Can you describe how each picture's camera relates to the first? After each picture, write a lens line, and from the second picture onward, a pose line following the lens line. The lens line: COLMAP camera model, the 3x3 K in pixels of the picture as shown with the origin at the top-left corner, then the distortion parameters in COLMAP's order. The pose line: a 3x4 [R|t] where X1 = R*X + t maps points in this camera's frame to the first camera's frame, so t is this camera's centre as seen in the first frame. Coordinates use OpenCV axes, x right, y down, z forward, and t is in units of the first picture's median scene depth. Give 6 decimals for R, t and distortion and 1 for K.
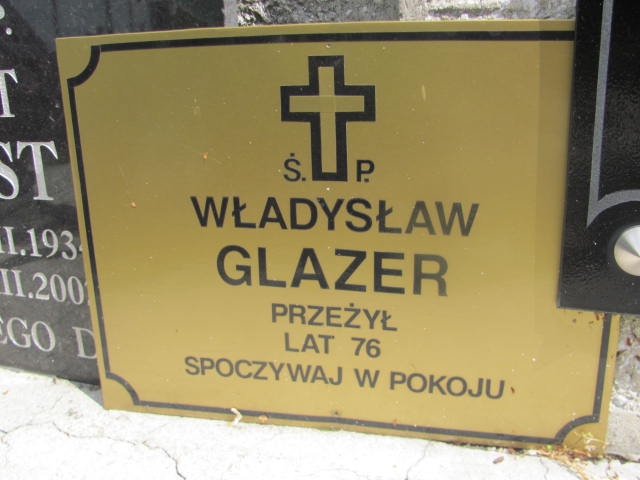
lens RADIAL K [[656.3, 0, 320.0], [0, 656.3, 240.0], [0, 0, 1]] dist [-0.237625, 0.222802]
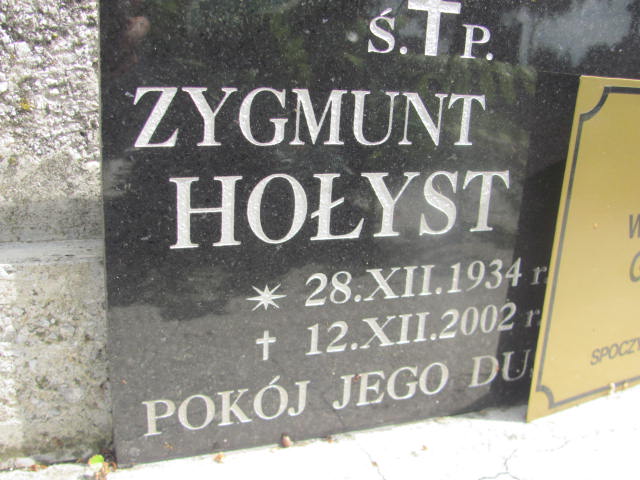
lens RADIAL K [[656.3, 0, 320.0], [0, 656.3, 240.0], [0, 0, 1]] dist [-0.237625, 0.222802]
pose [[0.787532, -0.105082, 0.607249, -1.242790], [0.112381, 0.993321, 0.026146, -0.103667], [-0.605941, 0.047652, 0.794081, 0.366220]]
